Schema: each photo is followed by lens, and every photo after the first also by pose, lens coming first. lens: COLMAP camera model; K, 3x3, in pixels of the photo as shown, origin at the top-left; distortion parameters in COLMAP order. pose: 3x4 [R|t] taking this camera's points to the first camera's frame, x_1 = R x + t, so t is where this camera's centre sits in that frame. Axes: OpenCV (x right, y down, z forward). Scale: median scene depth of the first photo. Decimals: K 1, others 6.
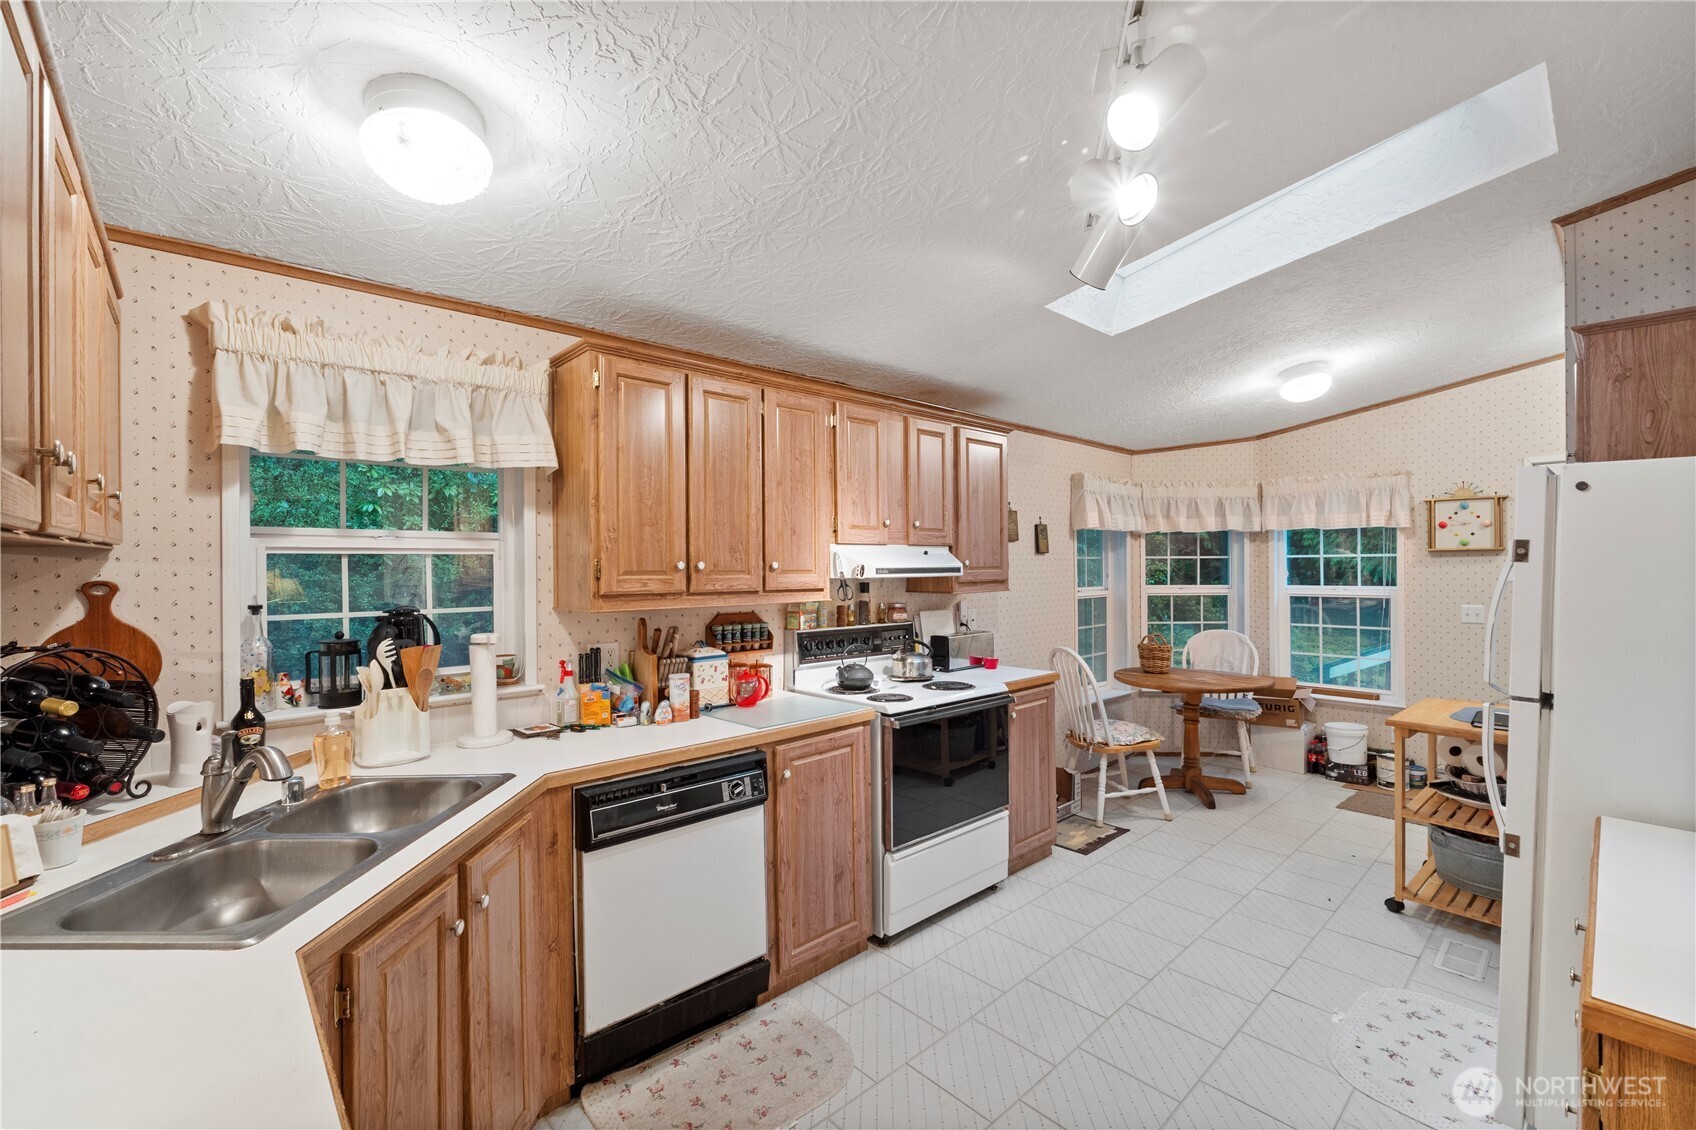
lens RADIAL K [[710.5, 0, 848.0], [0, 710.5, 565.0], [0, 0, 1]] dist [-0.008437, 0.000191]
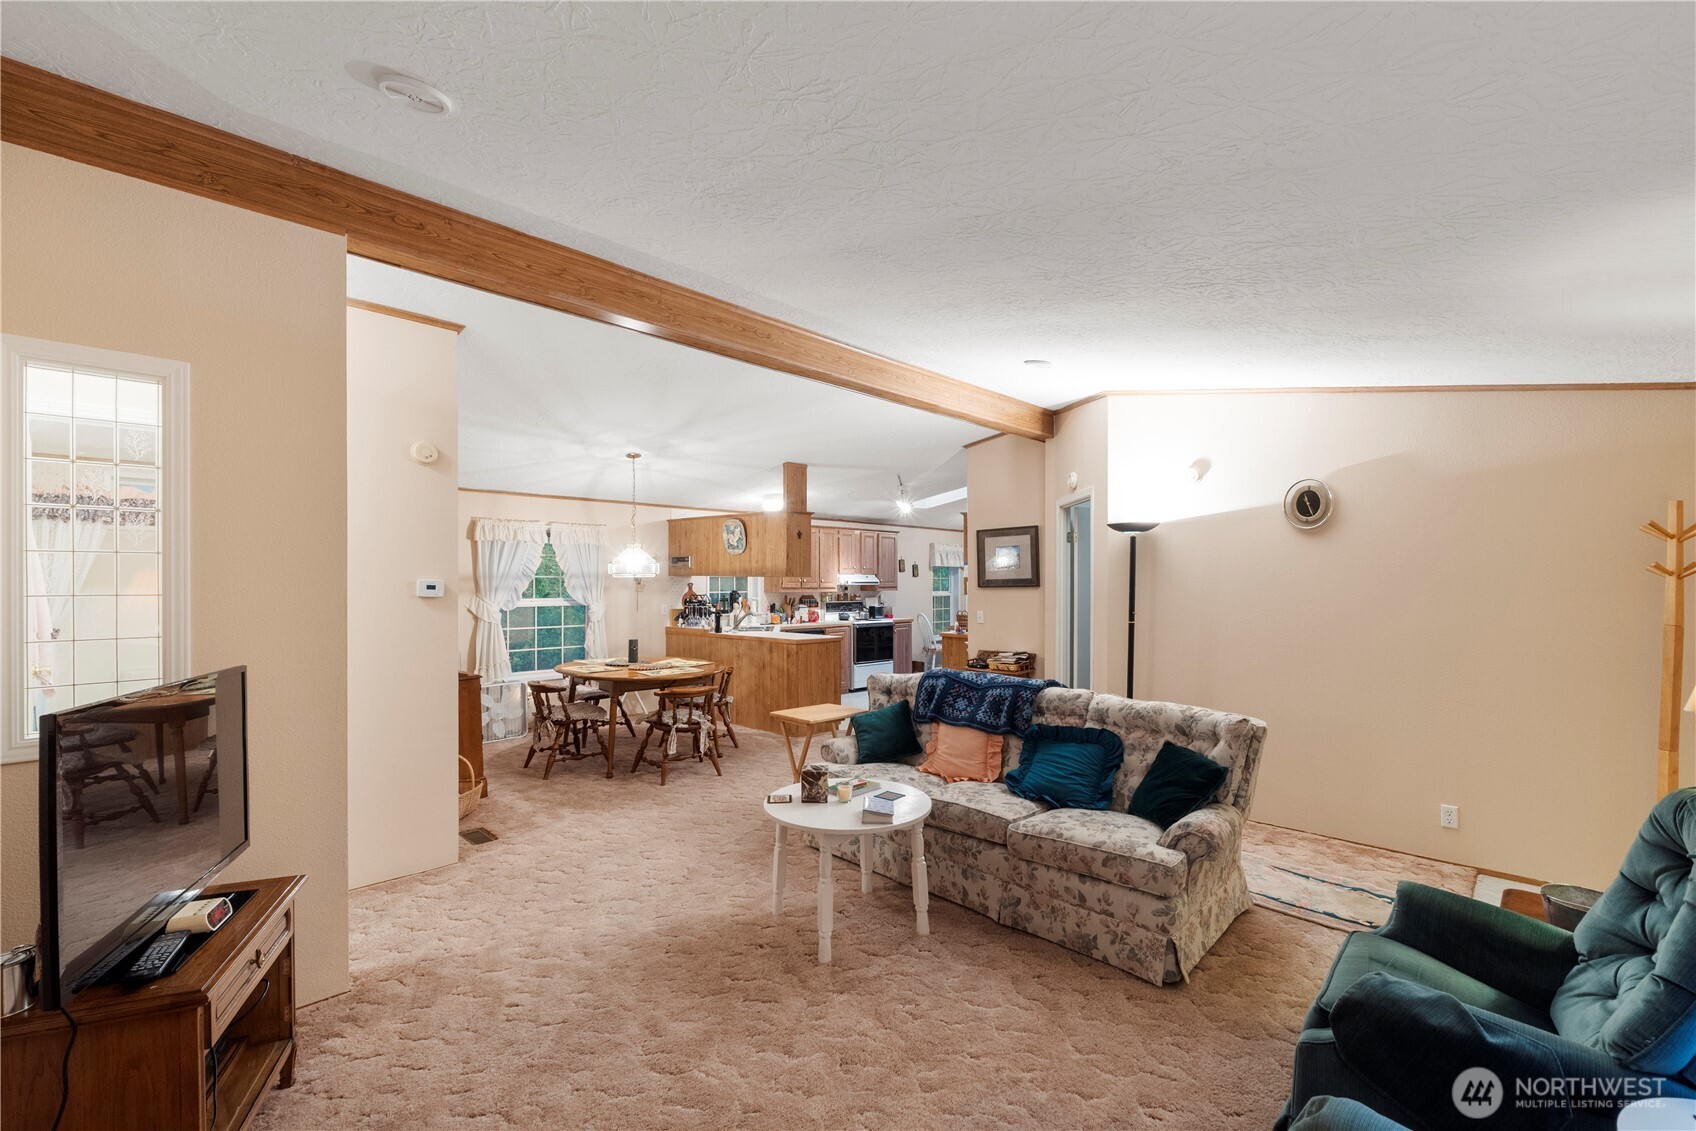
lens RADIAL K [[729.8, 0, 850.8], [0, 729.8, 582.9], [0, 0, 1]] dist [0.000735, 0.000273]
pose [[0.997437, 0.005271, 0.071357, -0.134463], [-0.005274, 0.999986, -0.000150, 0.007412], [-0.071356, -0.000227, 0.997451, -1.552369]]
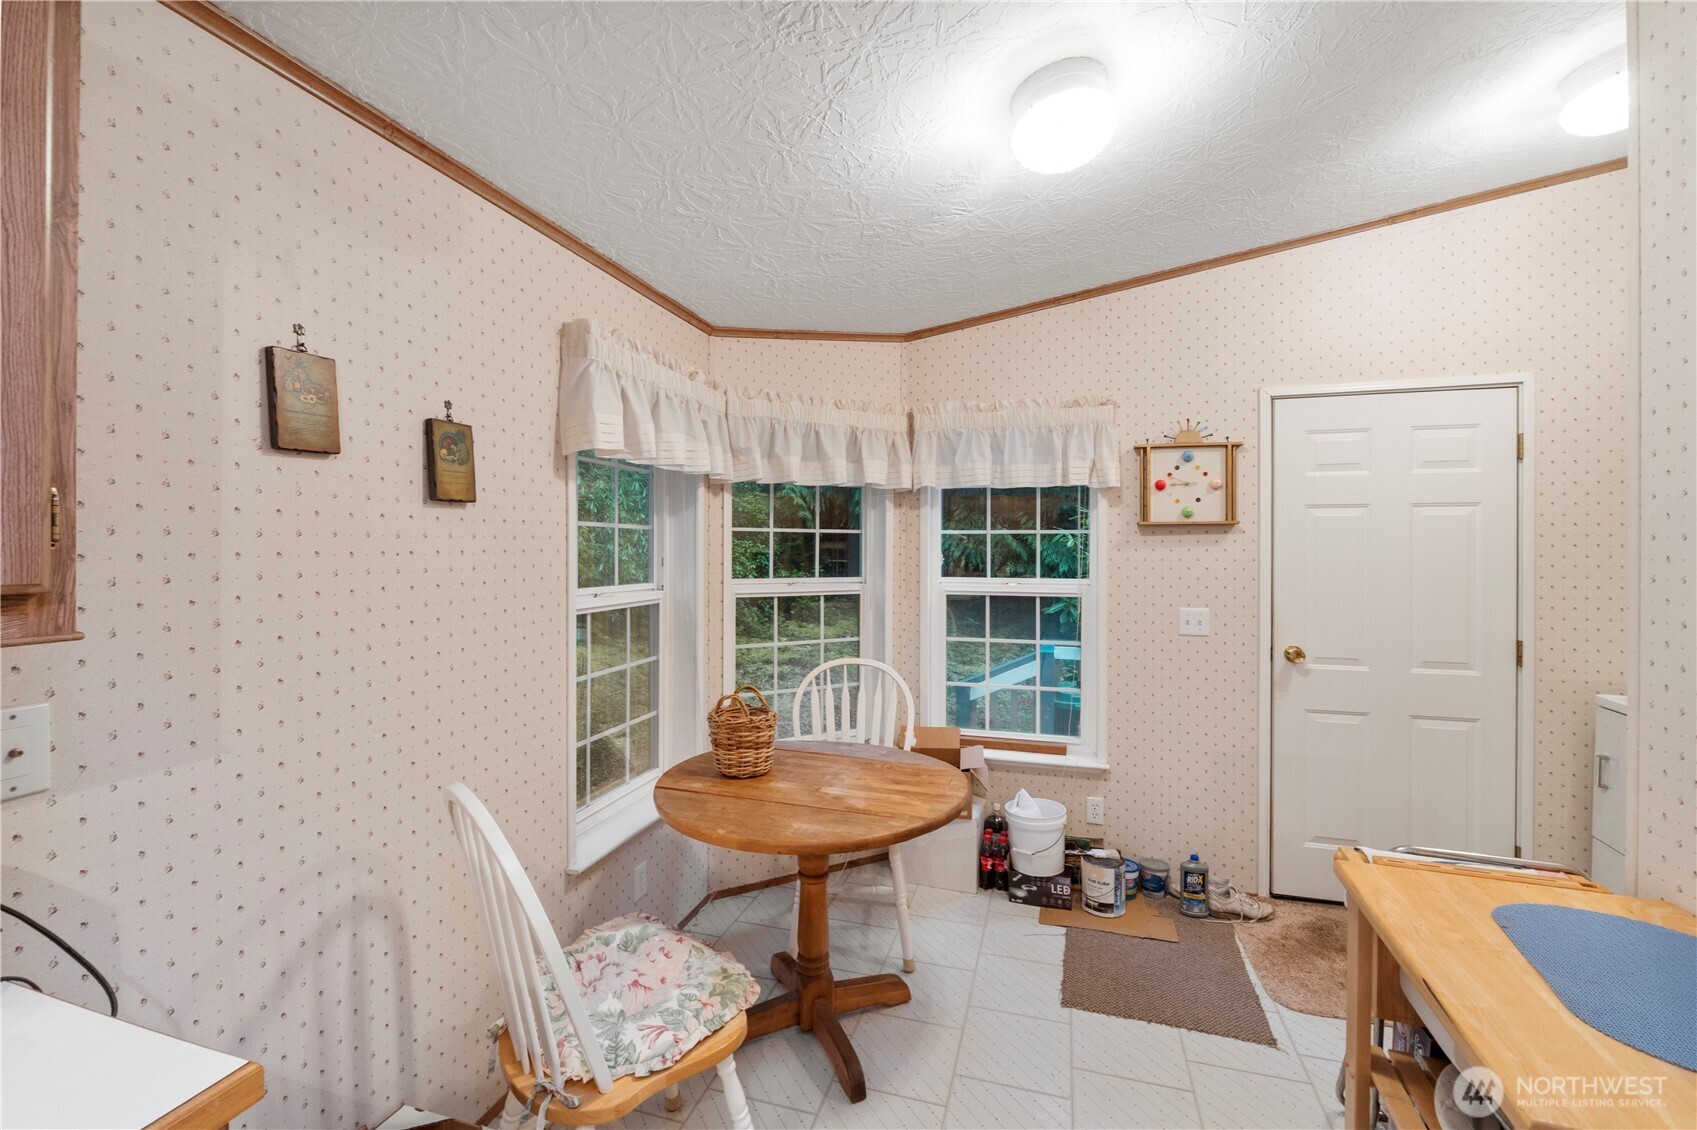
lens RADIAL K [[702.6, 0, 849.7], [0, 702.6, 547.7], [0, 0, 1]] dist [-0.002895, -0.000192]
pose [[0.858174, 0.010255, 0.513257, 0.273729], [-0.010036, 0.999945, -0.003199, 0.006193], [-0.513261, -0.002406, 0.858229, 0.610332]]
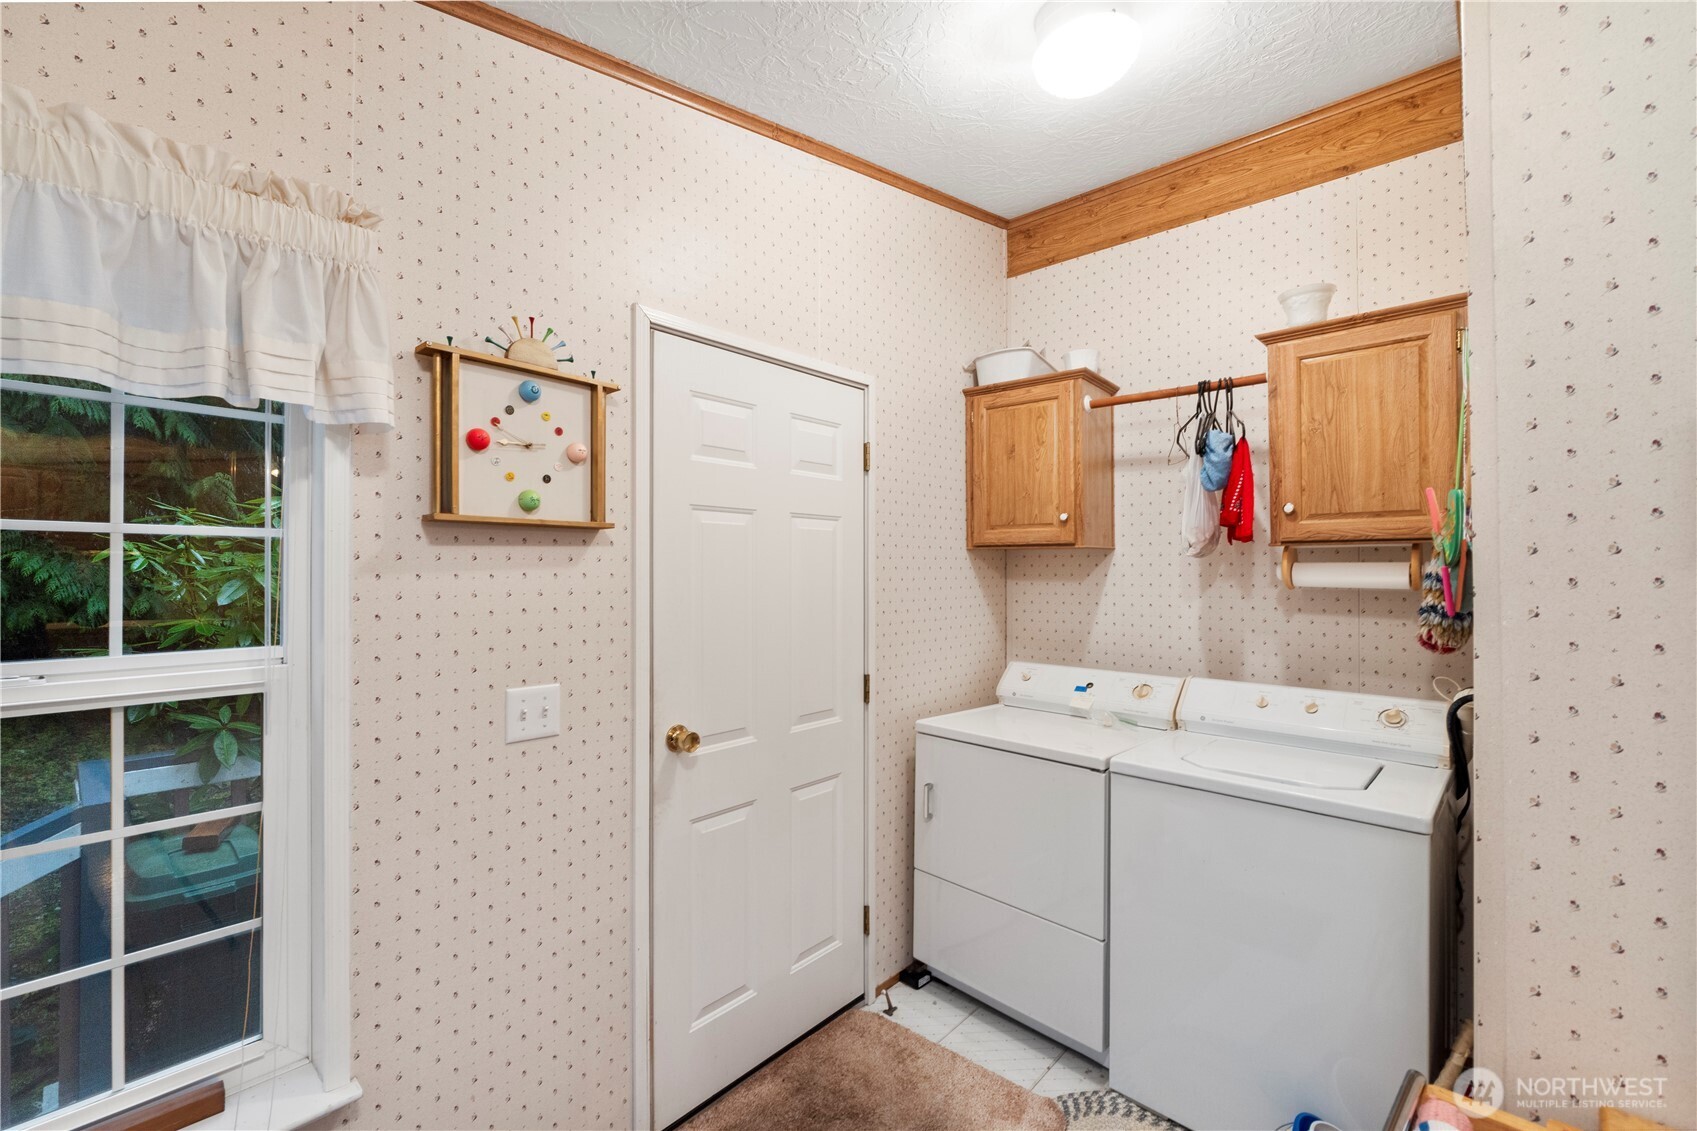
lens RADIAL K [[712.0, 0, 848.5], [0, 712.0, 565.5], [0, 0, 1]] dist [-0.010043, 0.000163]
pose [[-0.102265, 0.016616, 0.994618, 0.531488], [0.000404, 0.999861, -0.016662, 0.004220], [-0.994757, -0.001302, -0.102258, 0.896647]]
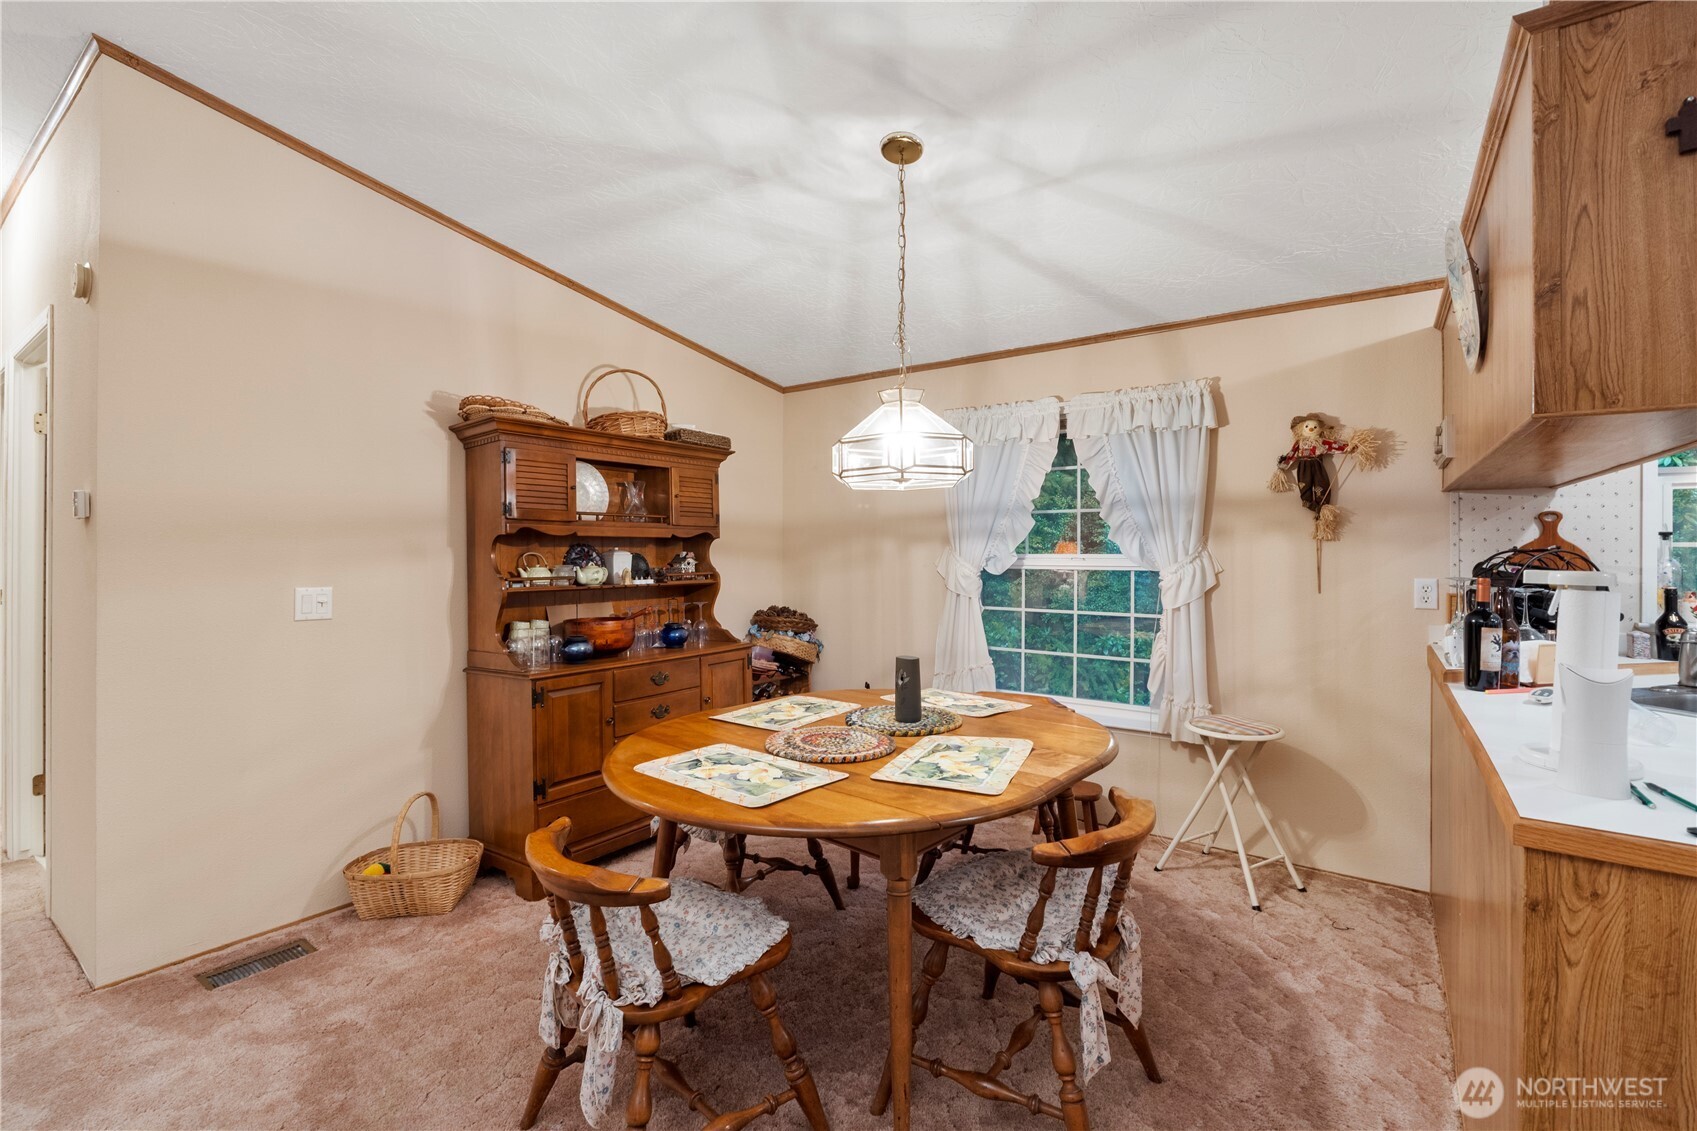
lens RADIAL K [[751.4, 0, 850.3], [0, 751.4, 551.4], [0, 0, 1]] dist [-0.003009, -0.000281]
pose [[0.209534, 0.007325, -0.977774, 0.049151], [-0.006714, 0.999959, 0.006052, 0.041040], [0.977778, 0.005296, 0.209574, -0.276219]]
